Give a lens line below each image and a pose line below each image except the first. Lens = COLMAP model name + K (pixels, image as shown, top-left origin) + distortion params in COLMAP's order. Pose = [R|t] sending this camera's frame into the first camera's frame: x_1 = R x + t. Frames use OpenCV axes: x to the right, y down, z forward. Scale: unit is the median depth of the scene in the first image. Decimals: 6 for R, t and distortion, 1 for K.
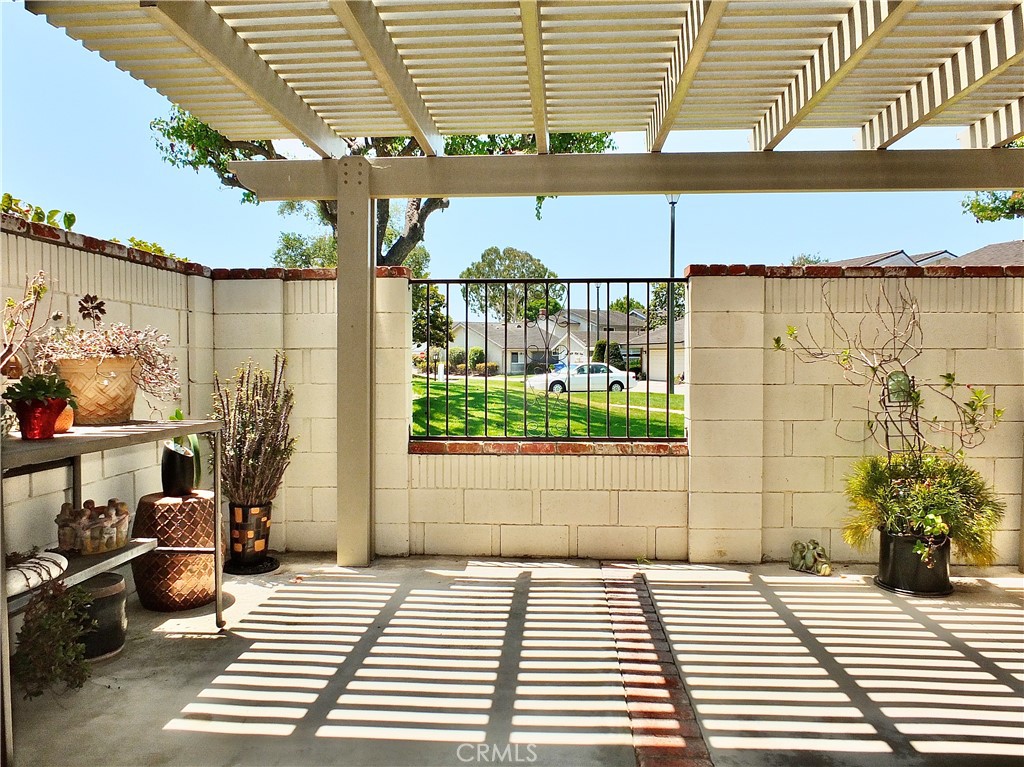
lens RADIAL K [[703.7, 0, 512.0], [0, 703.7, 383.5], [0, 0, 1]] dist [-0.042818, -0.001612]
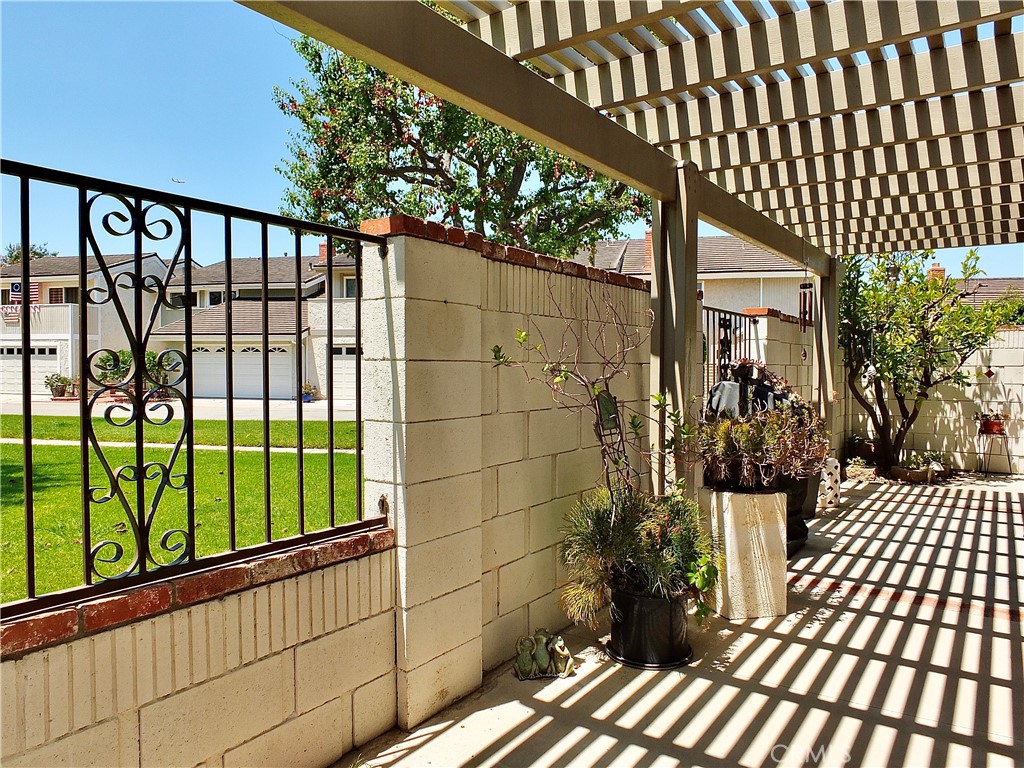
lens RADIAL K [[703.7, 0, 512.0], [0, 703.7, 384.0], [0, 0, 1]] dist [-0.042818, -0.001612]
pose [[0.522849, -0.016808, 0.852259, -0.186932], [0.020559, 0.999763, 0.007104, -0.033164], [-0.852177, 0.013808, 0.523071, 0.616010]]
